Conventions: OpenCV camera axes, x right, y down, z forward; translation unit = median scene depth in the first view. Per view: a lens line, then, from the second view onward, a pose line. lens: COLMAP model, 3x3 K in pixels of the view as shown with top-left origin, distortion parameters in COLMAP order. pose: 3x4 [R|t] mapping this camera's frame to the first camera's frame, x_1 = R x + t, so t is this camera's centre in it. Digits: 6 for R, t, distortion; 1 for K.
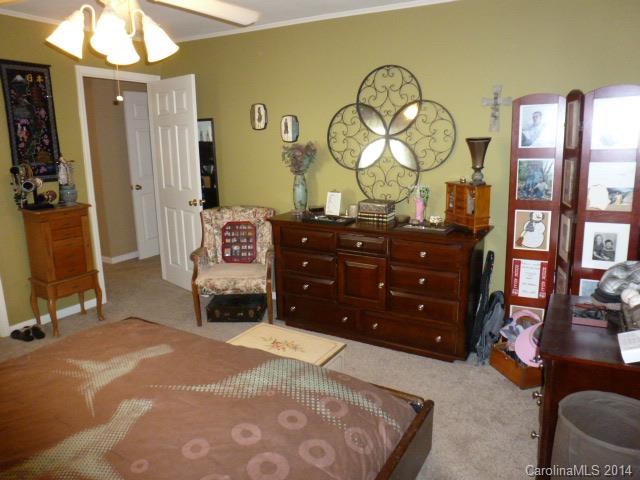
lens RADIAL K [[462.4, 0, 321.7], [0, 462.4, 240.4], [0, 0, 1]] dist [-0.063126, 0.018865]
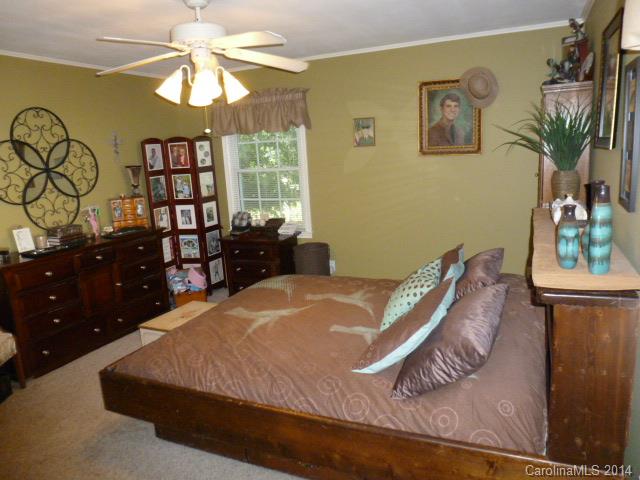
lens RADIAL K [[462.4, 0, 321.8], [0, 462.4, 240.8], [0, 0, 1]] dist [-0.063126, 0.018865]
pose [[-0.089373, -0.169867, 0.981406, -1.056763], [0.275793, 0.942600, 0.188266, -0.089820], [-0.957053, 0.287491, -0.037395, 0.467877]]
